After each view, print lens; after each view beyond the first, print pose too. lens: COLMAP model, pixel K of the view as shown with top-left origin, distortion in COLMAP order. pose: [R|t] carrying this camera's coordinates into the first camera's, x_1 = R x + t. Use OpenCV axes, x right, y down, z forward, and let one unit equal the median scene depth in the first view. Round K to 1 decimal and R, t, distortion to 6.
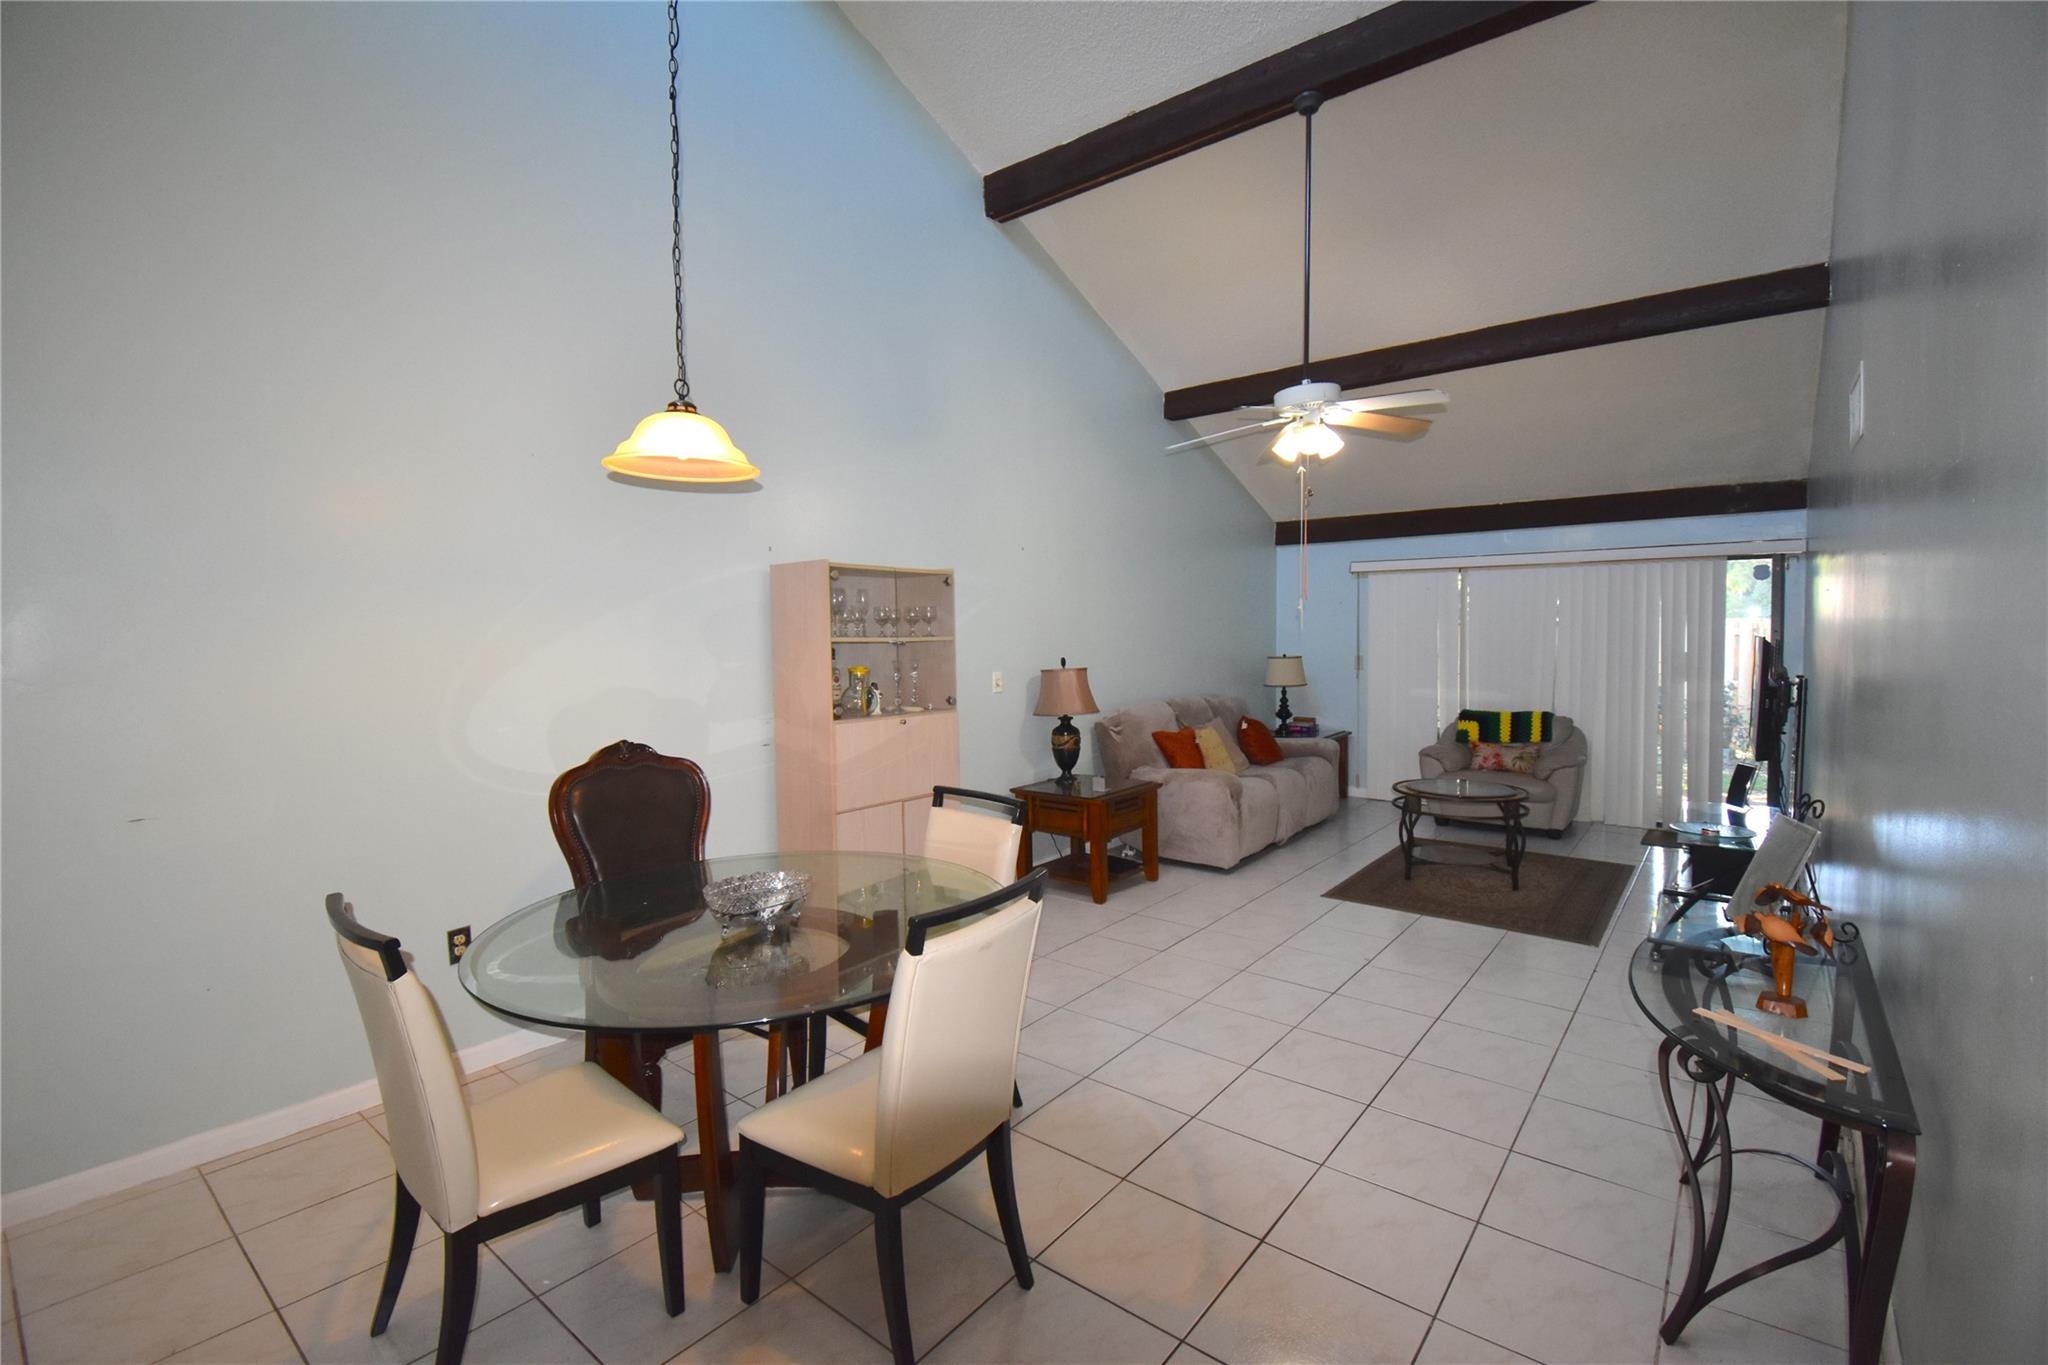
lens RADIAL K [[908.2, 0, 1024.0], [0, 908.2, 682.5], [0, 0, 1]] dist [-0.038031, -0.000265]
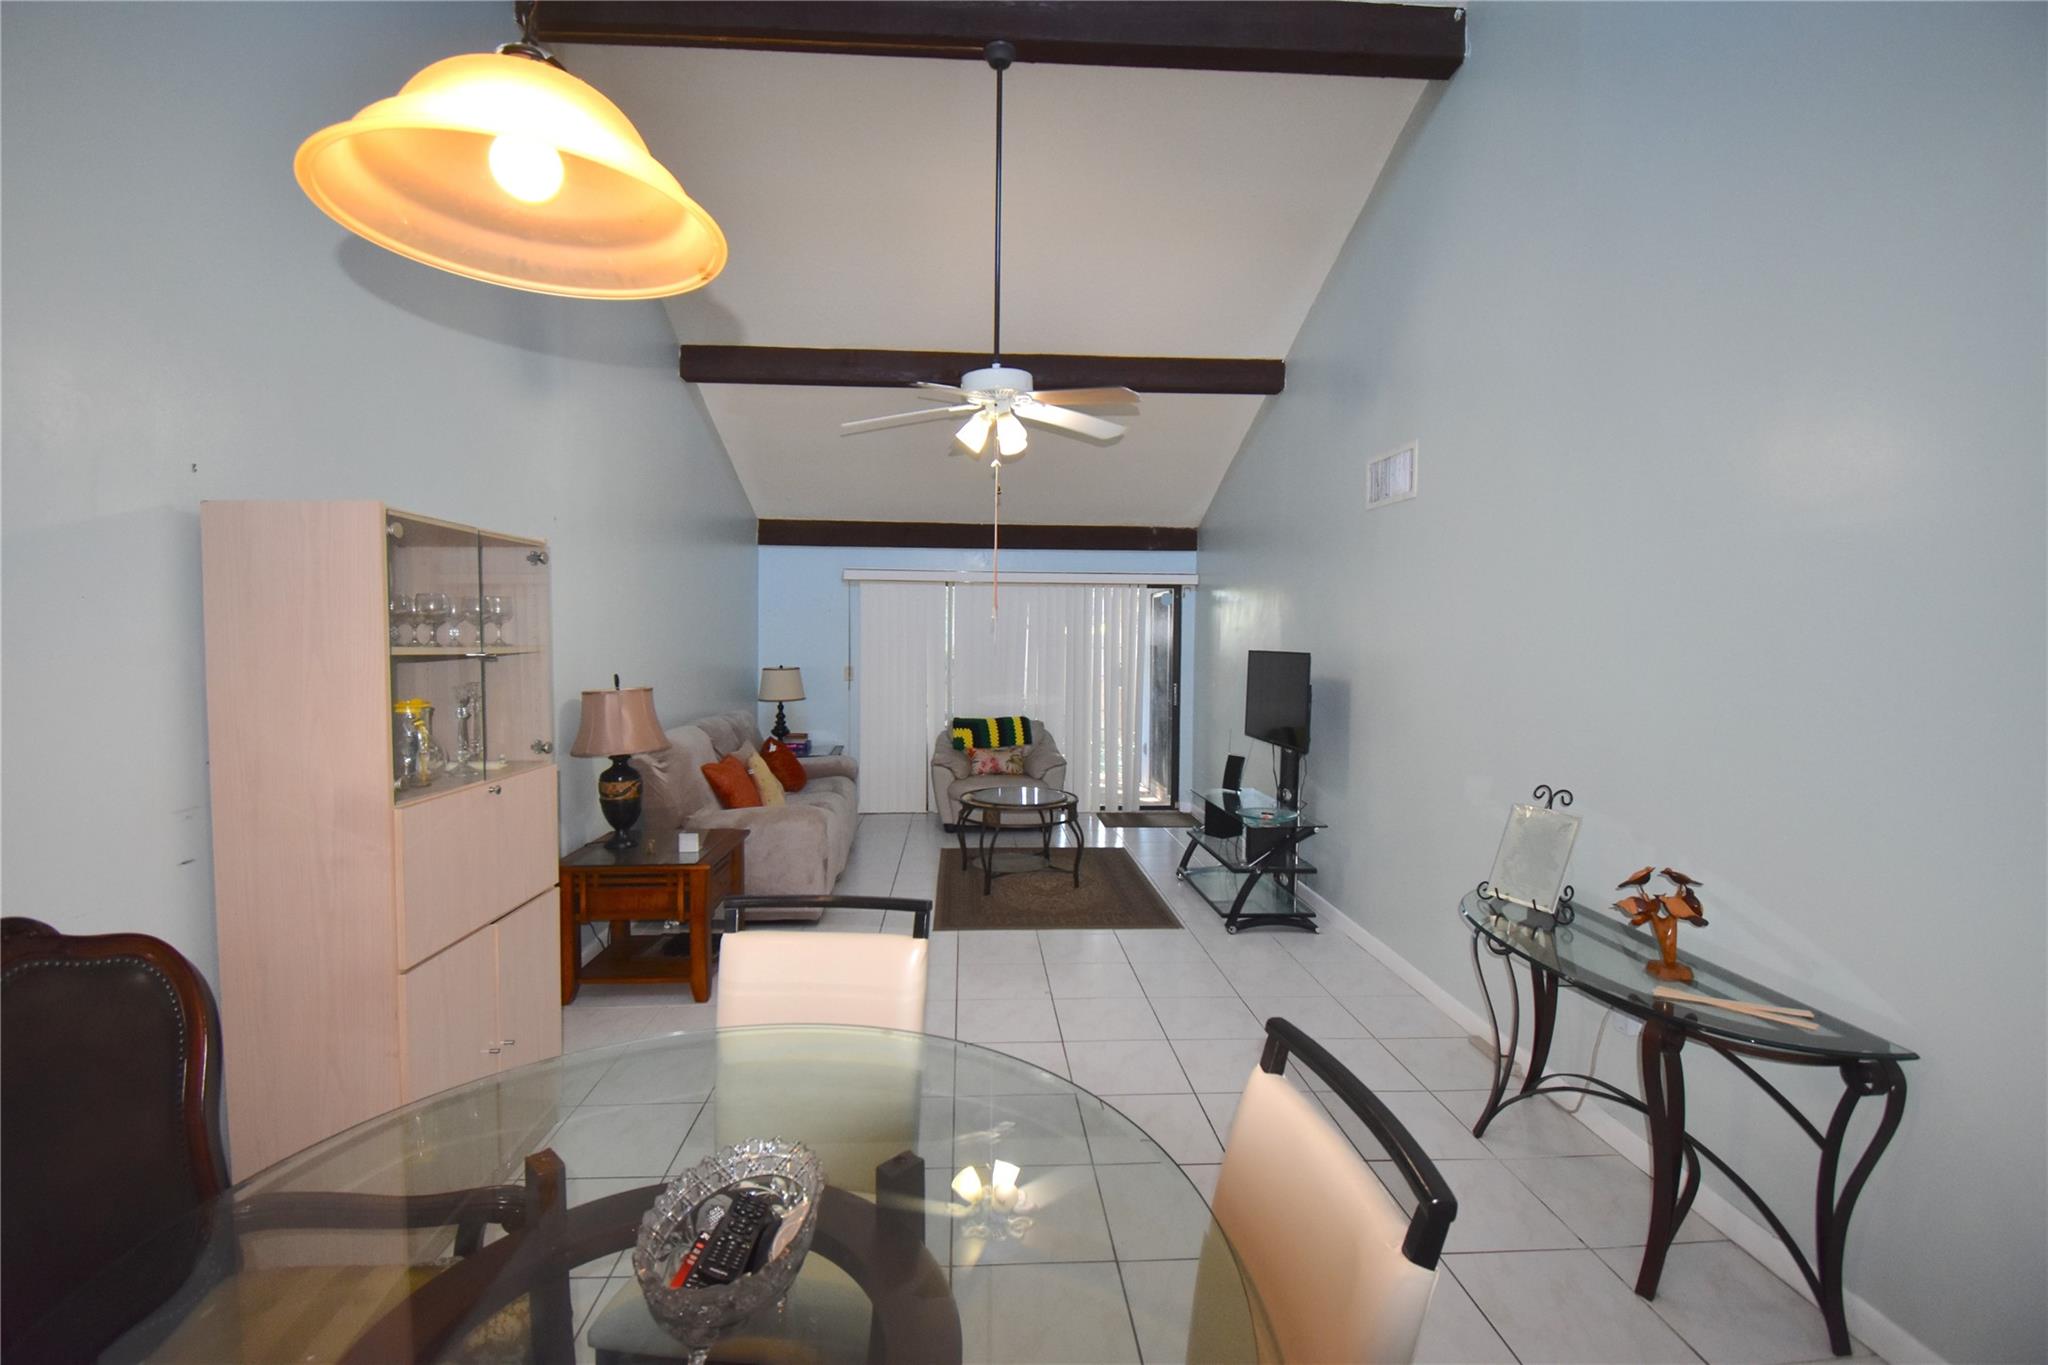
lens RADIAL K [[892.6, 0, 1024.0], [0, 892.6, 682.5], [0, 0, 1]] dist [-0.009828, -0.000184]
pose [[0.716013, -0.018334, 0.697846, -0.207323], [0.021787, 0.999755, 0.003912, -0.015785], [-0.697747, 0.012403, 0.716237, 0.242517]]
